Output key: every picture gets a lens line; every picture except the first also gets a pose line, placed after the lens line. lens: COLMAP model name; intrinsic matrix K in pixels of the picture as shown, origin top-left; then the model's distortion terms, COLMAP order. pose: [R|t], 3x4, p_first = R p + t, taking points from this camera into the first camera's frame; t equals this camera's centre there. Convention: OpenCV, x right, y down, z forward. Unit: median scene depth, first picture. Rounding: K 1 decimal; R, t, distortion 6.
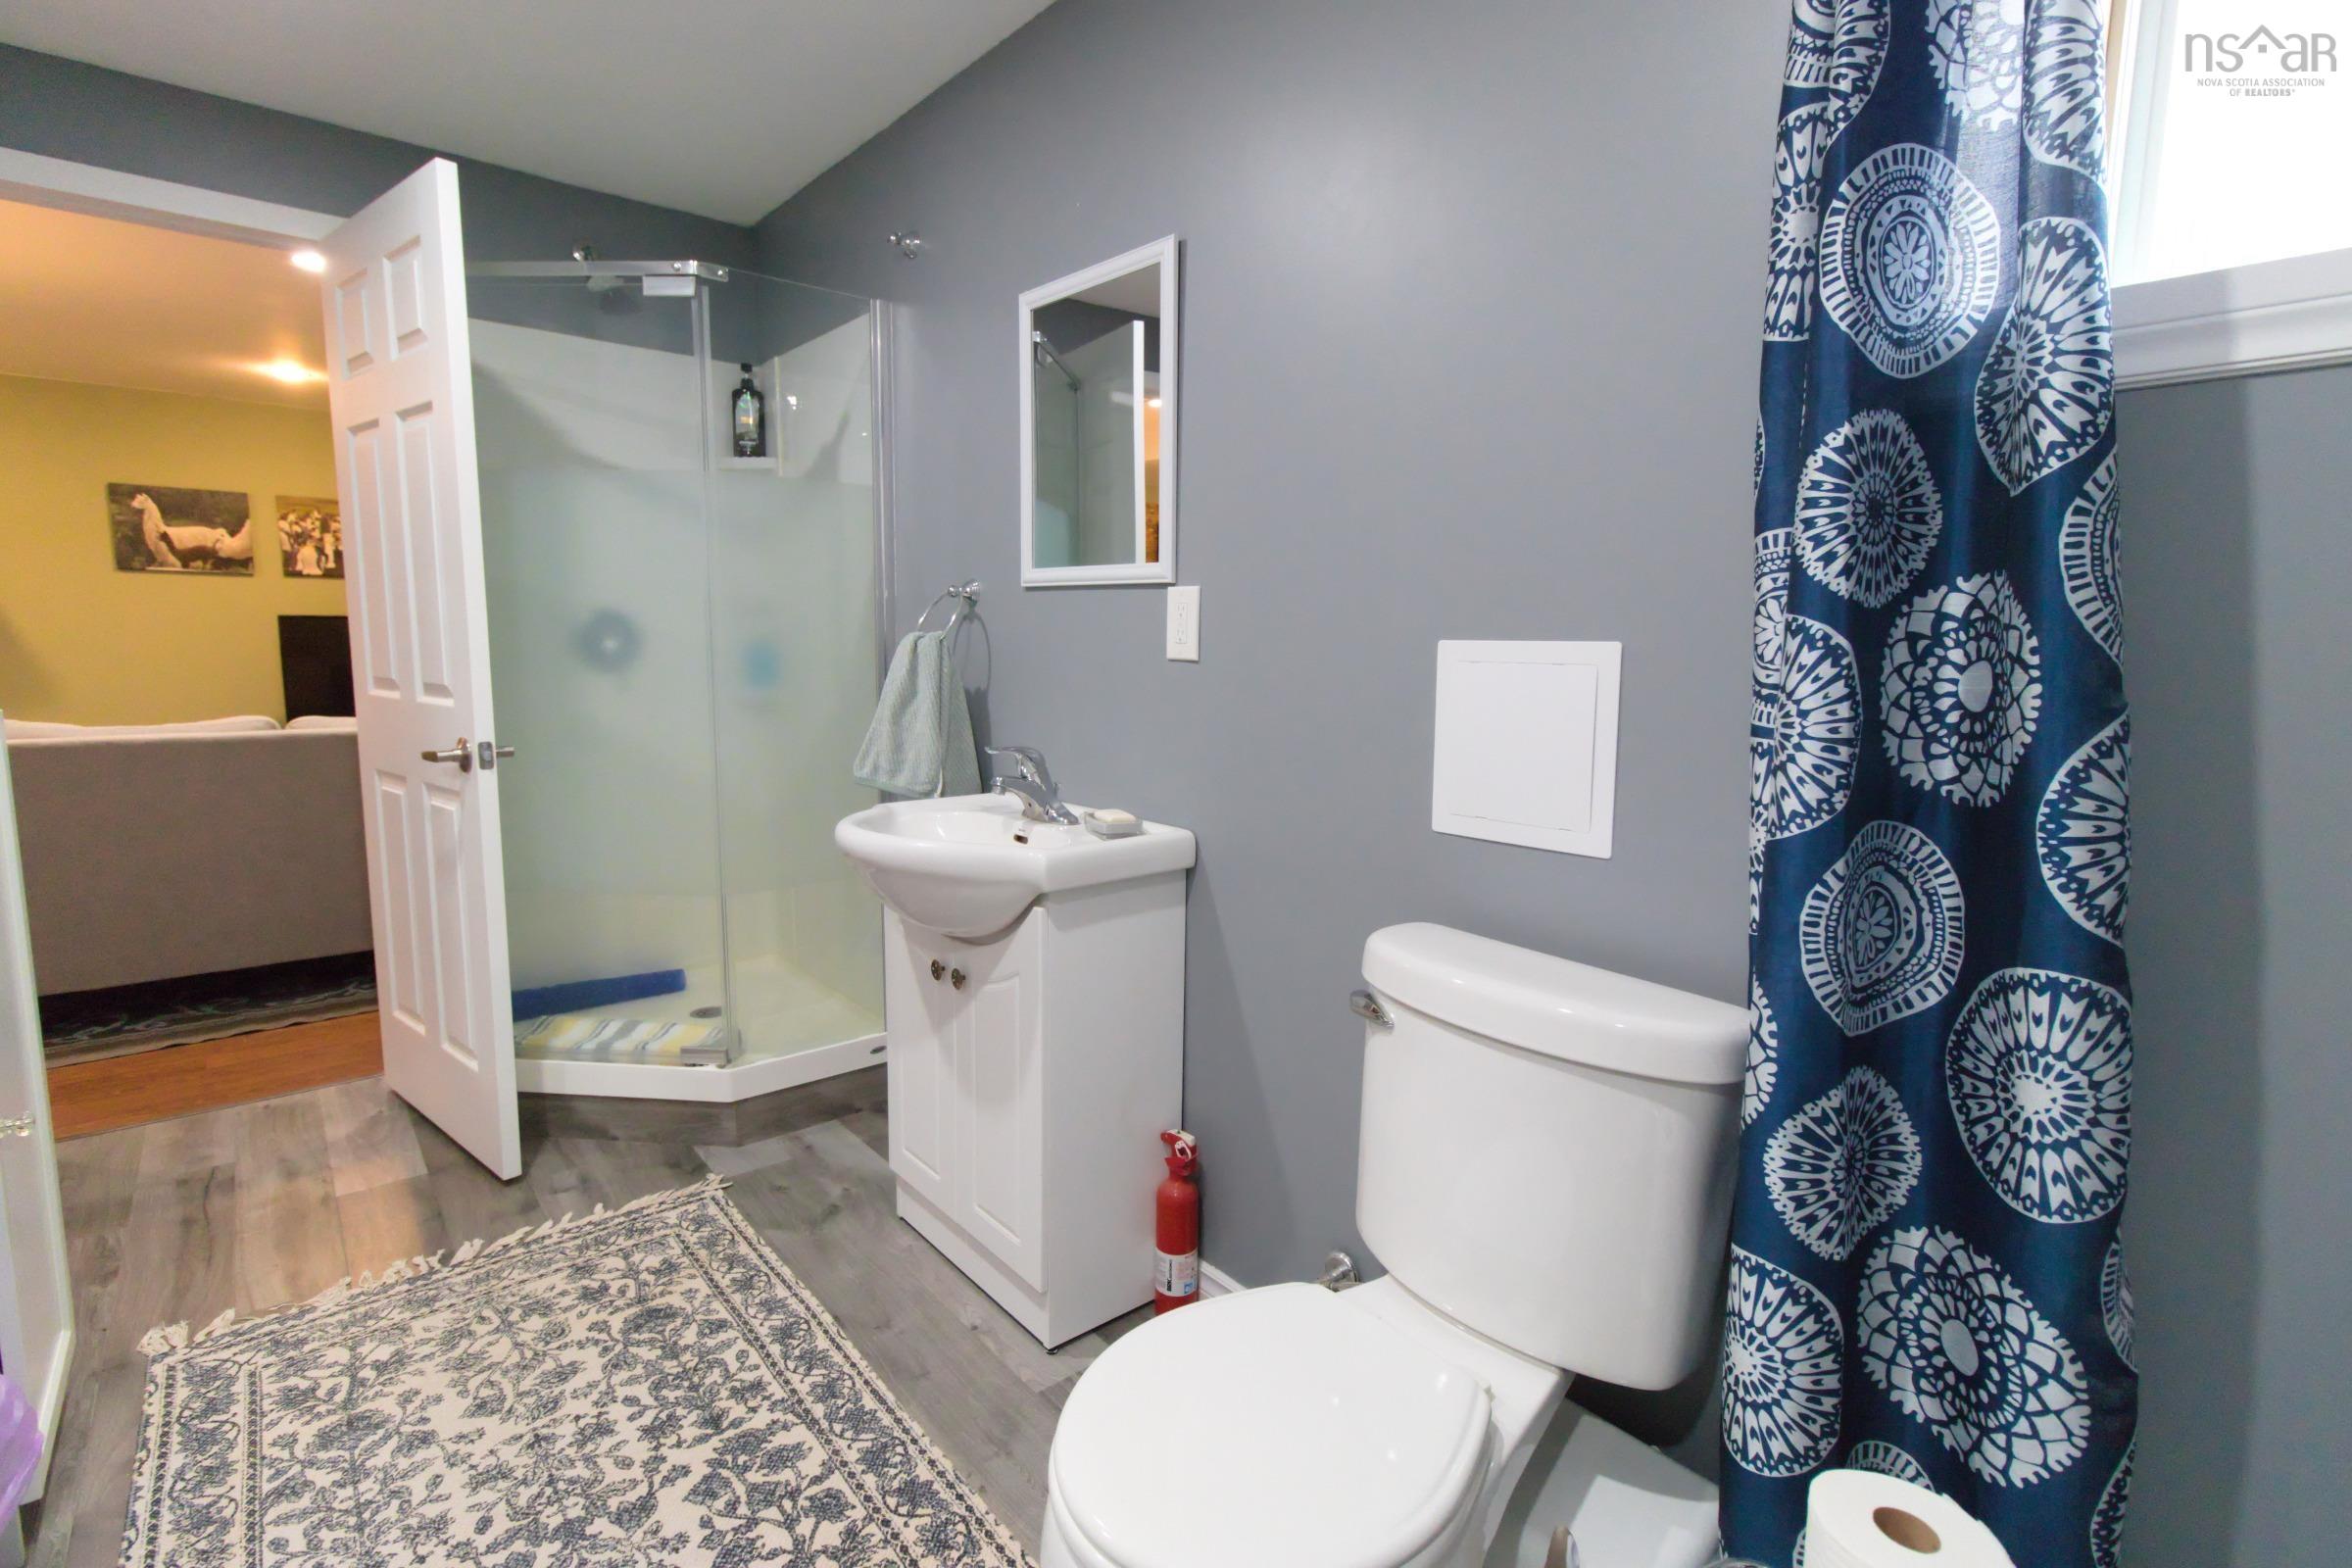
lens RADIAL K [[1091.4, 0, 1192.9], [0, 1091.4, 790.2], [0, 0, 1]] dist [-0.005121, -0.001946]
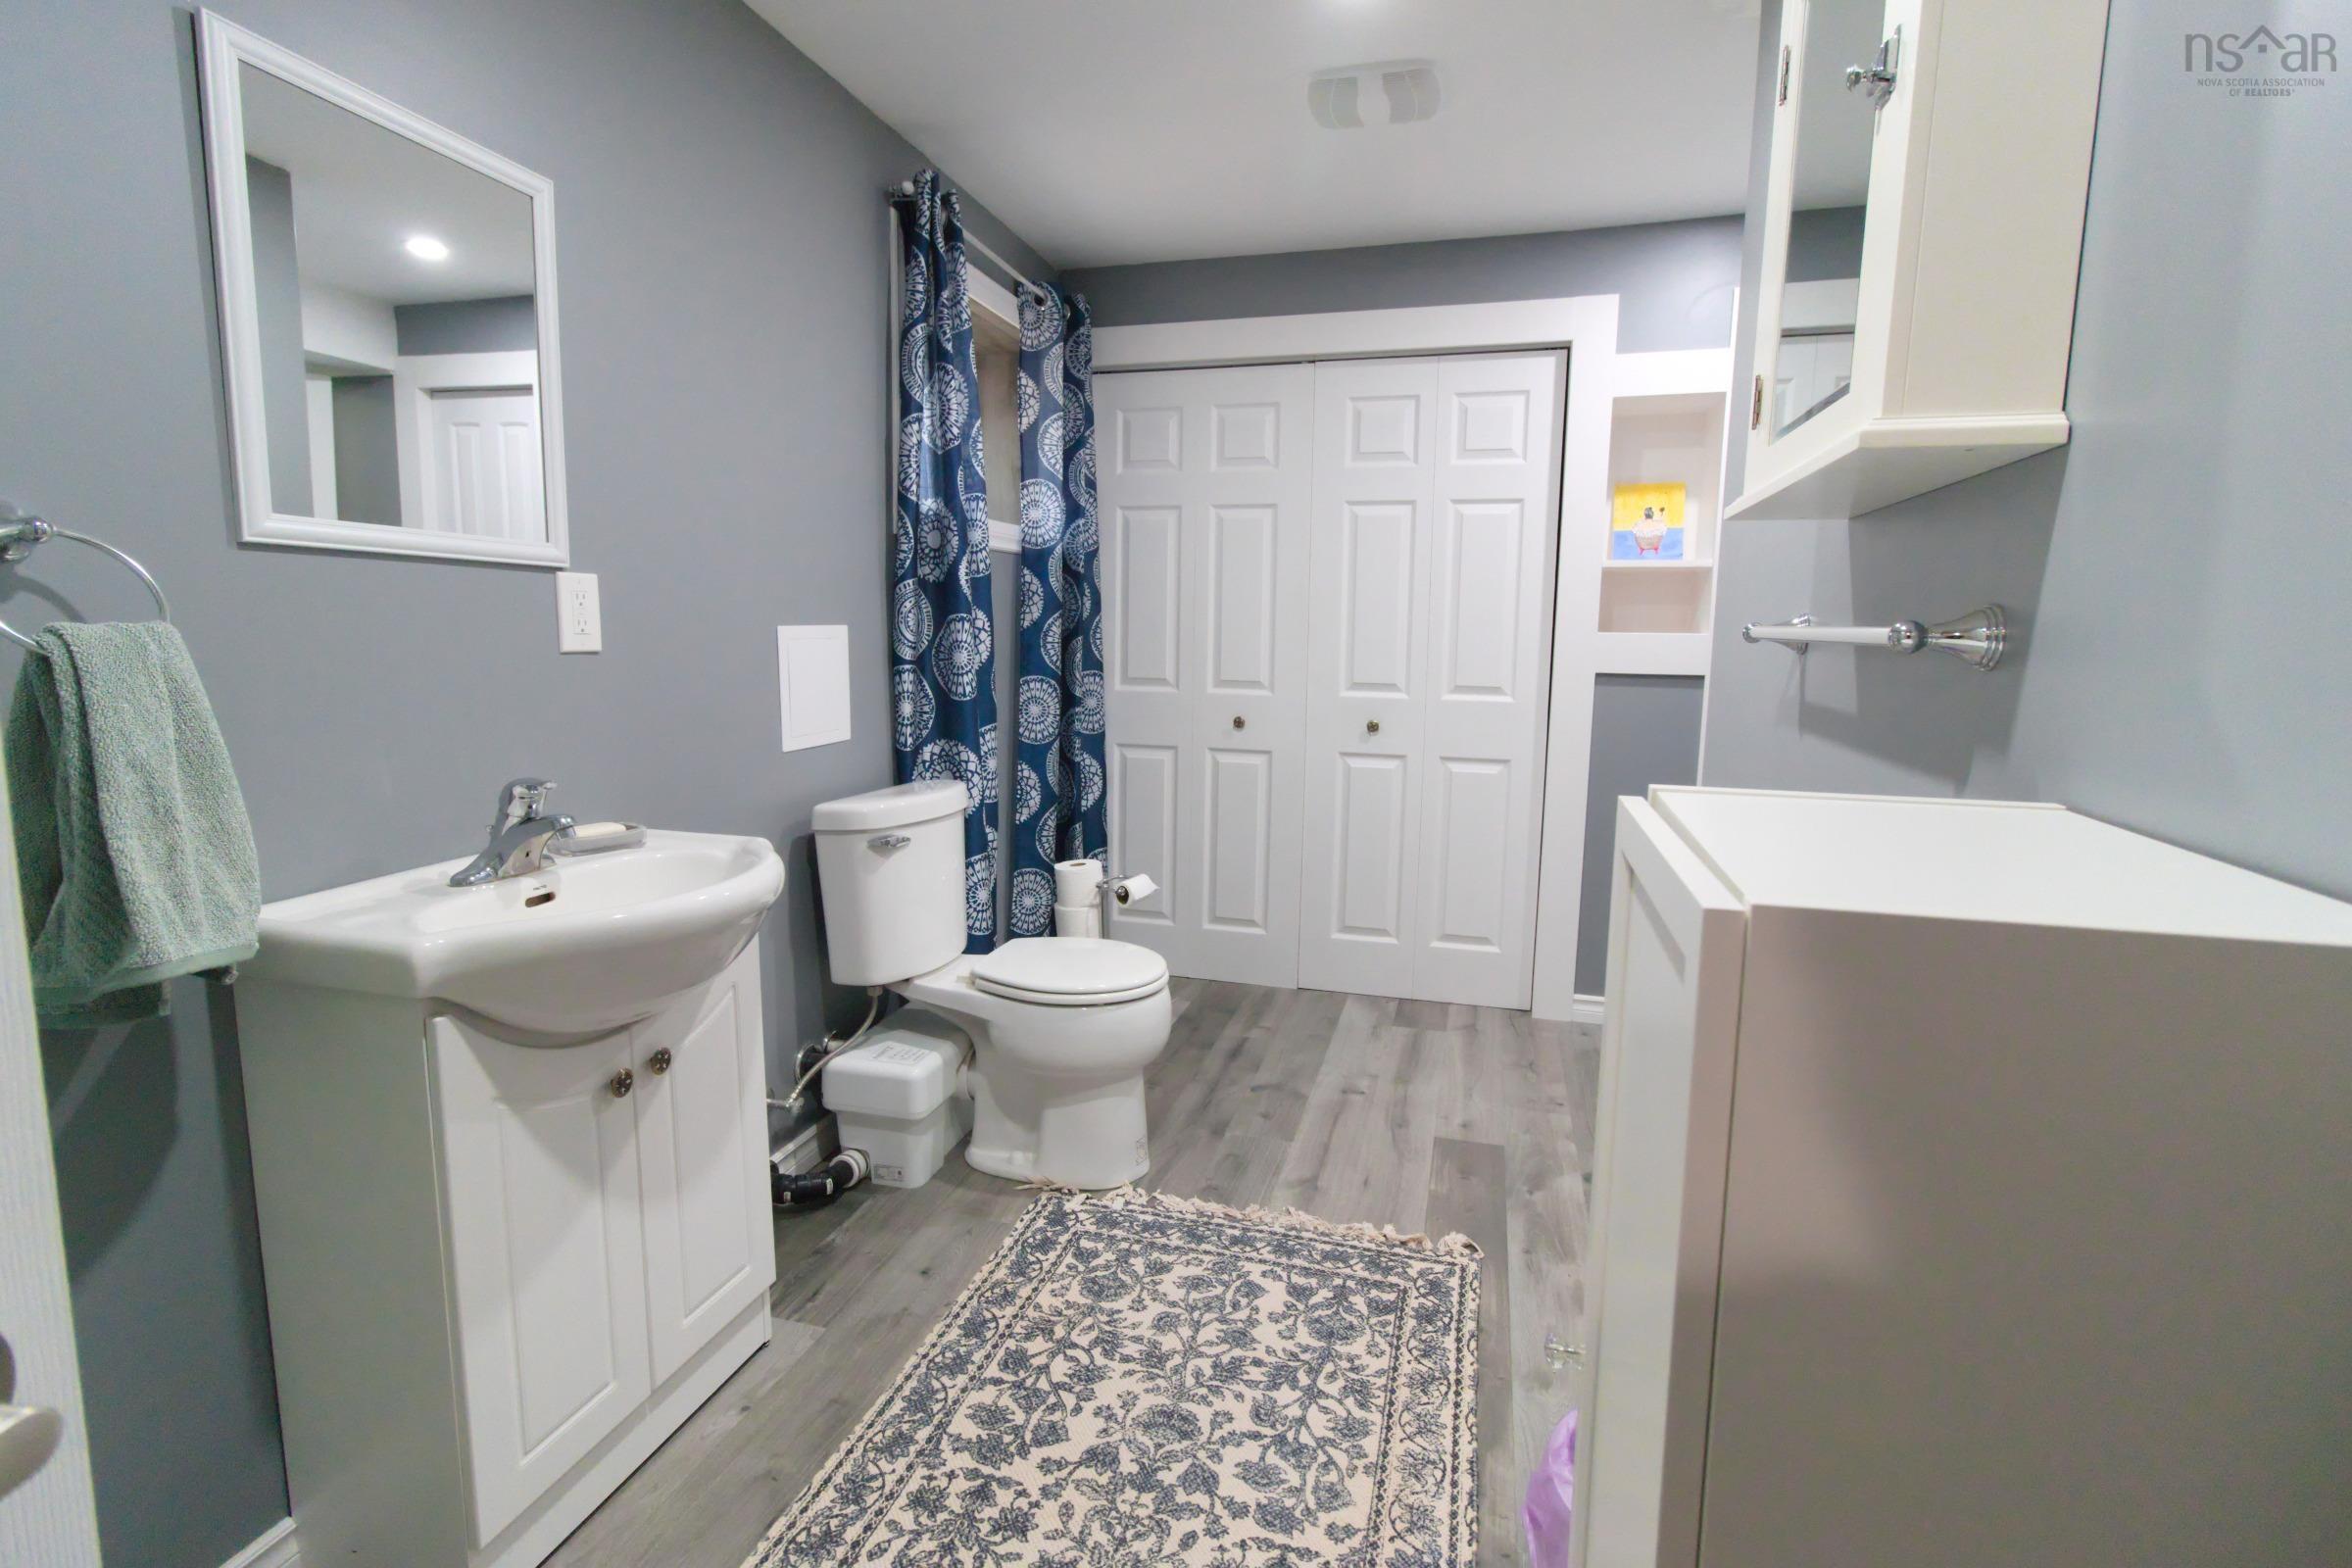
lens RADIAL K [[1091.4, 0, 1187.5], [0, 1091.4, 774.7], [0, 0, 1]] dist [-0.005121, -0.001946]
pose [[-0.559339, -0.131069, 0.818512, -1.317608], [0.096054, 0.970521, 0.221051, -0.211120], [-0.823355, 0.202264, -0.530260, 1.329256]]
